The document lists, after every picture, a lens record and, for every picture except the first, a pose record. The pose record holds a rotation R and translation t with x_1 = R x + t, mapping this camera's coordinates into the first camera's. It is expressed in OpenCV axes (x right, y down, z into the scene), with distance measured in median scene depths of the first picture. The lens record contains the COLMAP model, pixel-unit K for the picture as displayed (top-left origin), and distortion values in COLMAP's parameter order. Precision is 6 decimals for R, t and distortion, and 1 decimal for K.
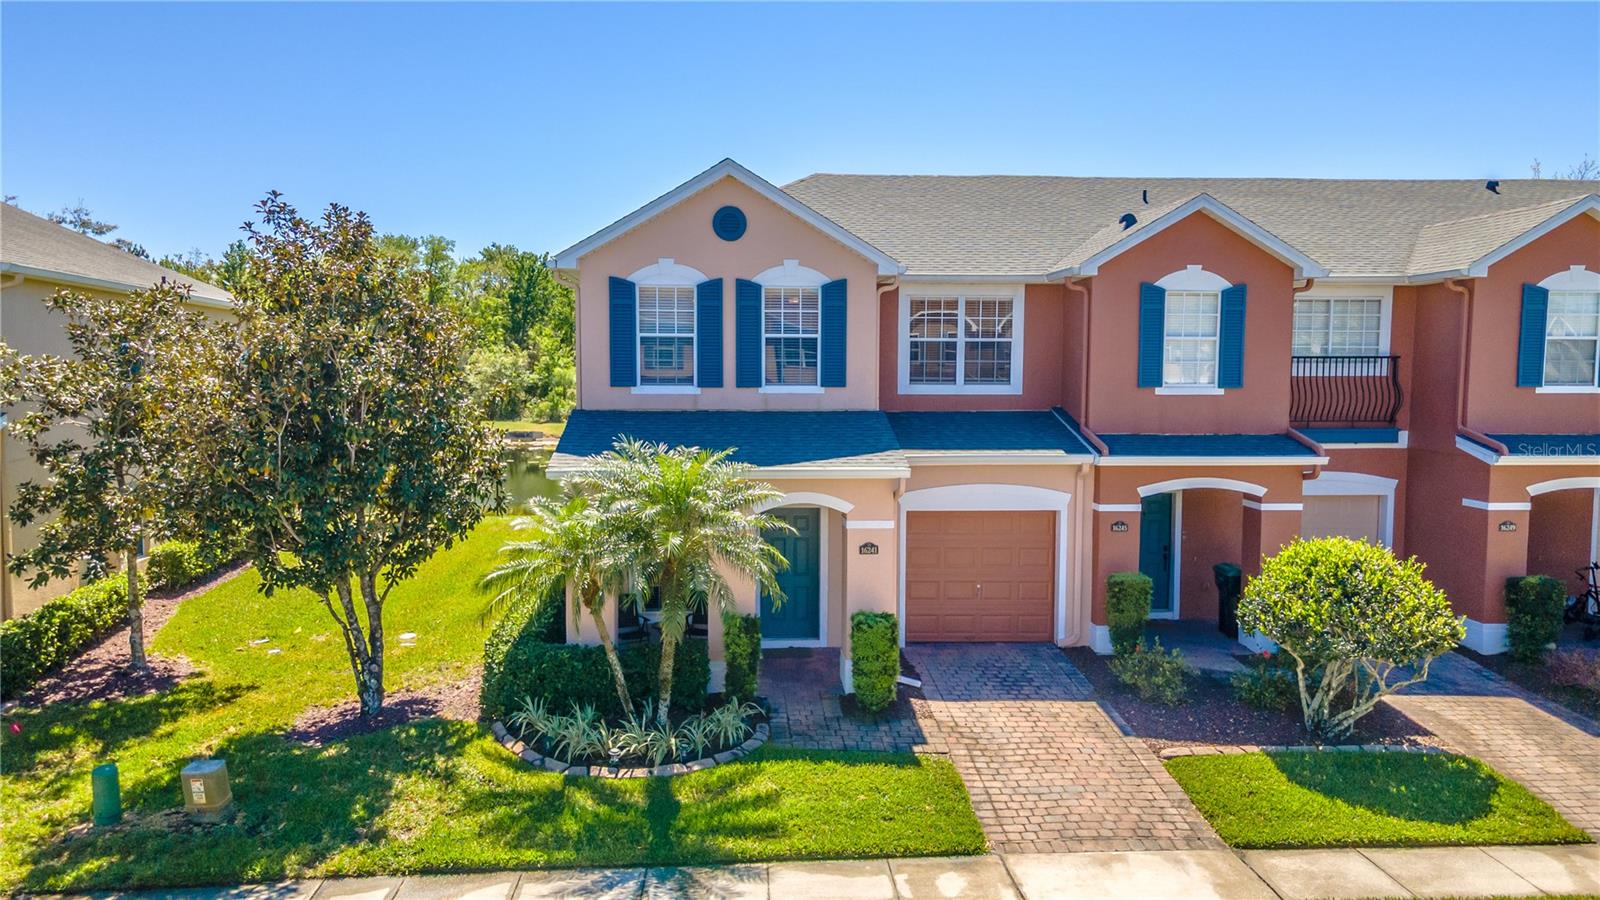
lens RADIAL K [[1160.3, 0, 800.0], [0, 1160.3, 450.0], [0, 0, 1]] dist [0.033065, 0.032391]
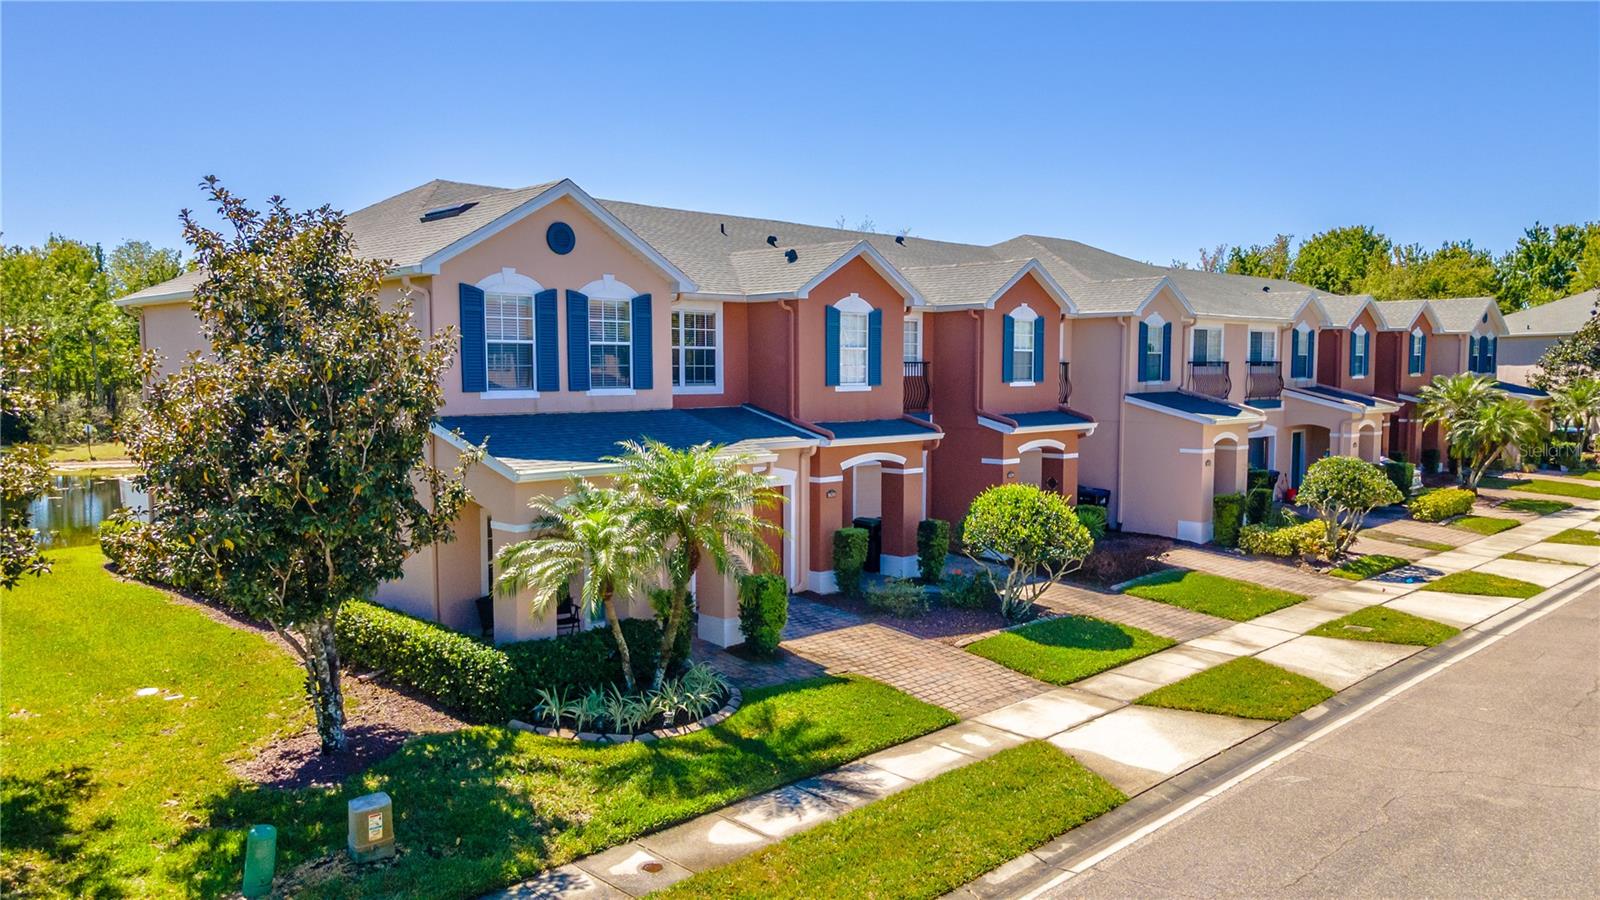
lens RADIAL K [[1160.3, 0, 800.0], [0, 1160.3, 450.0], [0, 0, 1]] dist [0.033065, 0.032391]
pose [[0.759103, -0.050426, 0.649015, -0.611126], [0.049548, 0.998579, 0.019634, -0.010071], [-0.649083, 0.017254, 0.760522, 0.043230]]
